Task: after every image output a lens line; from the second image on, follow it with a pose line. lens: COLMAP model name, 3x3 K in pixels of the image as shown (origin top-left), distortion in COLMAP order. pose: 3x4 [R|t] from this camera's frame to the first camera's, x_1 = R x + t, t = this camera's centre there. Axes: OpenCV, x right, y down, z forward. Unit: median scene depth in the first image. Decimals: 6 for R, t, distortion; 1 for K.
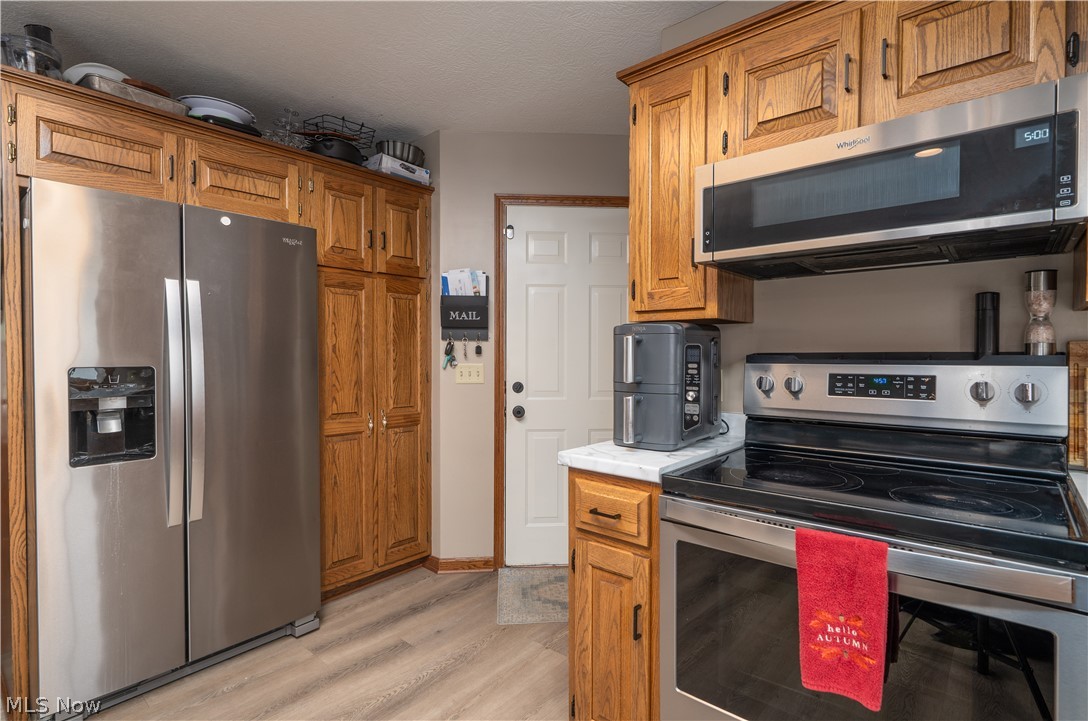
lens RADIAL K [[531.3, 0, 542.1], [0, 531.3, 362.0], [0, 0, 1]] dist [-0.002827, -0.000571]
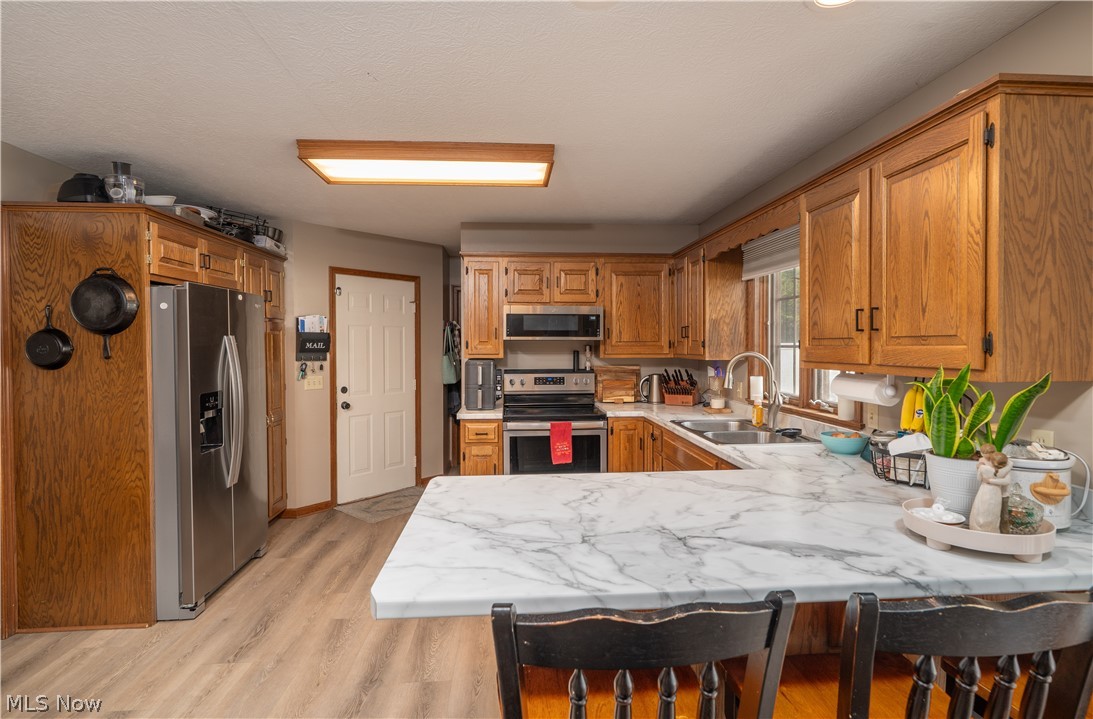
lens RADIAL K [[533.7, 0, 542.4], [0, 533.7, 350.7], [0, 0, 1]] dist [-0.002827, -0.000571]
pose [[0.706902, -0.010061, 0.707240, -1.388533], [0.012001, 0.999925, 0.002230, -0.121162], [-0.707210, 0.006911, 0.706970, -1.001368]]
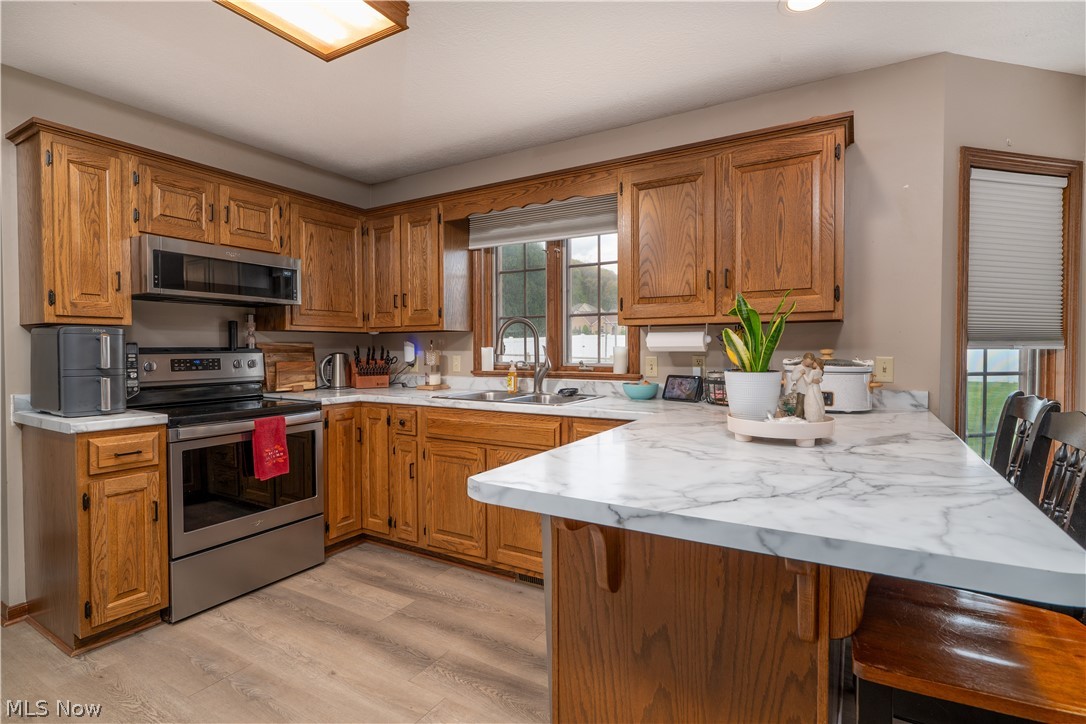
lens RADIAL K [[530.3, 0, 541.1], [0, 530.3, 357.1], [0, 0, 1]] dist [-0.002827, -0.000571]
pose [[-0.175534, -0.016029, 0.984343, -1.389628], [0.017284, 0.999663, 0.019360, 0.001414], [-0.984322, 0.020412, -0.175198, 0.086071]]
